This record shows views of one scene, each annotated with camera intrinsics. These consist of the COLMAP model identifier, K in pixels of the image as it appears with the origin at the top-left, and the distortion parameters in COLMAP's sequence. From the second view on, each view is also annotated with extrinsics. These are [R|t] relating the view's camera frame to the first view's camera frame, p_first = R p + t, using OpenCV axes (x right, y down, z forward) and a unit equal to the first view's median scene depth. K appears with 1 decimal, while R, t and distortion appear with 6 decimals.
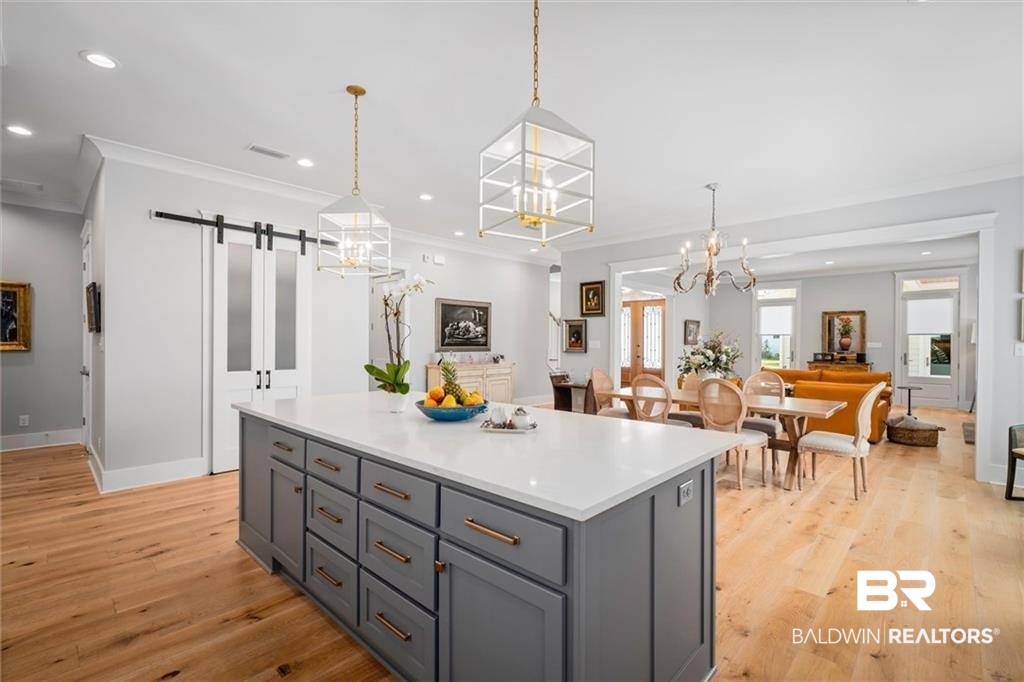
lens RADIAL K [[455.6, 0, 511.5], [0, 455.6, 342.2], [0, 0, 1]] dist [0.005321, -0.000869]
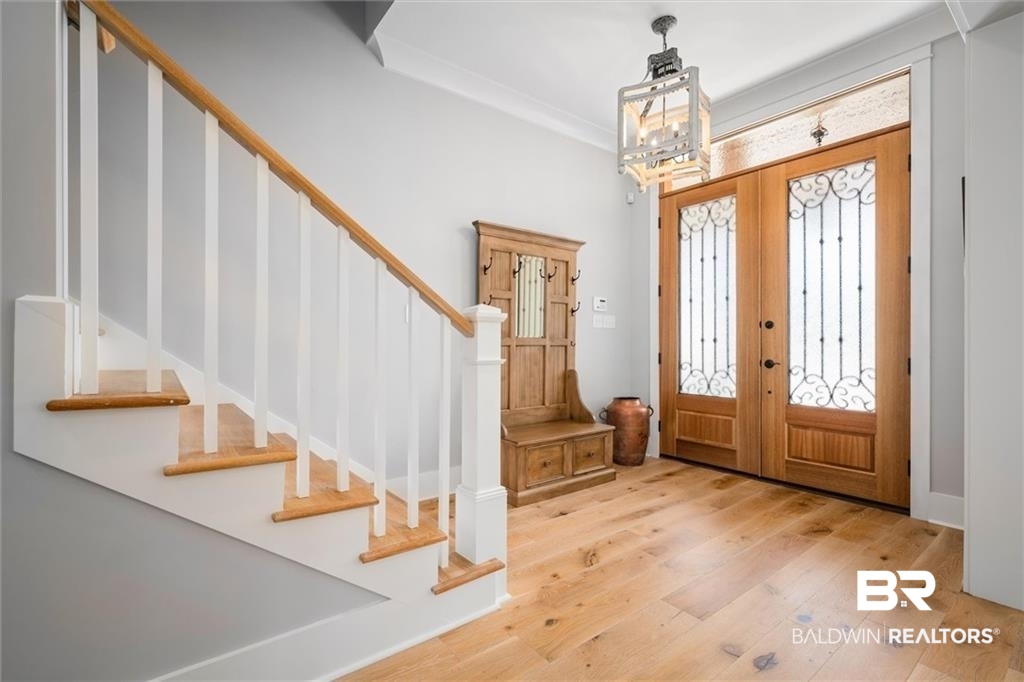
lens RADIAL K [[455.6, 0, 512.5], [0, 455.6, 340.2], [0, 0, 1]] dist [0.005321, -0.000869]
pose [[0.989417, -0.002304, -0.145084, 0.235890], [0.001637, 0.999988, -0.004712, 0.026951], [0.145093, 0.004425, 0.989408, 1.008710]]
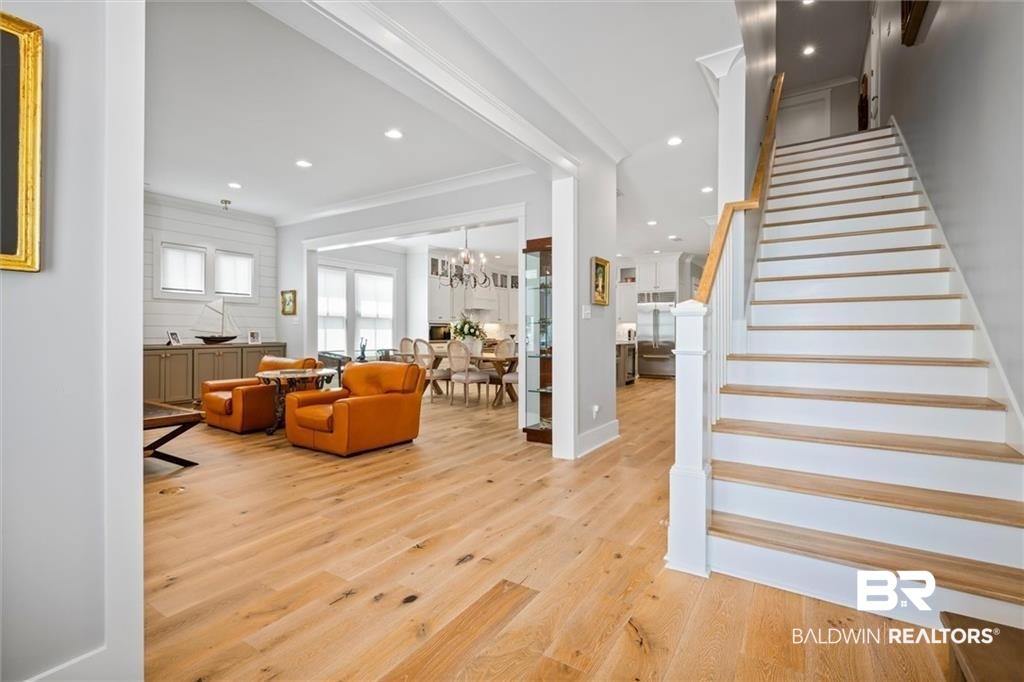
lens RADIAL K [[455.6, 0, 507.9], [0, 455.6, 332.3], [0, 0, 1]] dist [0.005321, -0.000869]
pose [[-0.982950, -0.018127, -0.182978, 0.322763], [-0.018145, 0.999834, -0.001577, 0.027158], [0.182976, 0.001770, -0.983116, 1.407262]]
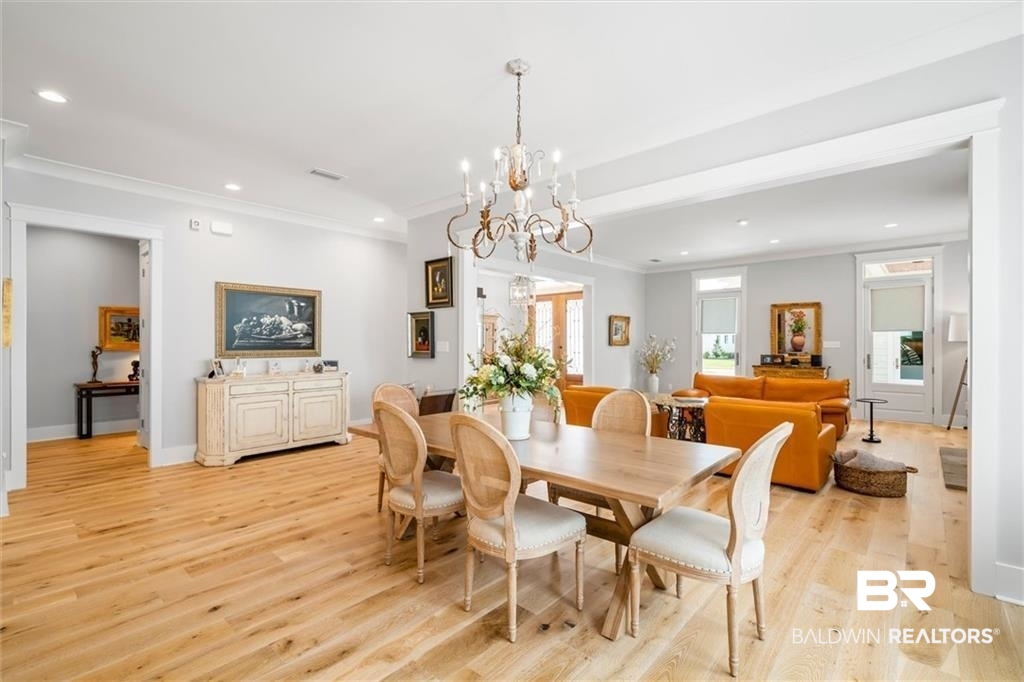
lens RADIAL K [[455.6, 0, 513.2], [0, 455.6, 342.4], [0, 0, 1]] dist [0.005321, -0.000869]
pose [[0.999385, -0.006463, 0.034453, 0.241501], [0.006599, 0.999971, -0.003832, 0.002166], [-0.034427, 0.004057, 0.999399, 0.252006]]
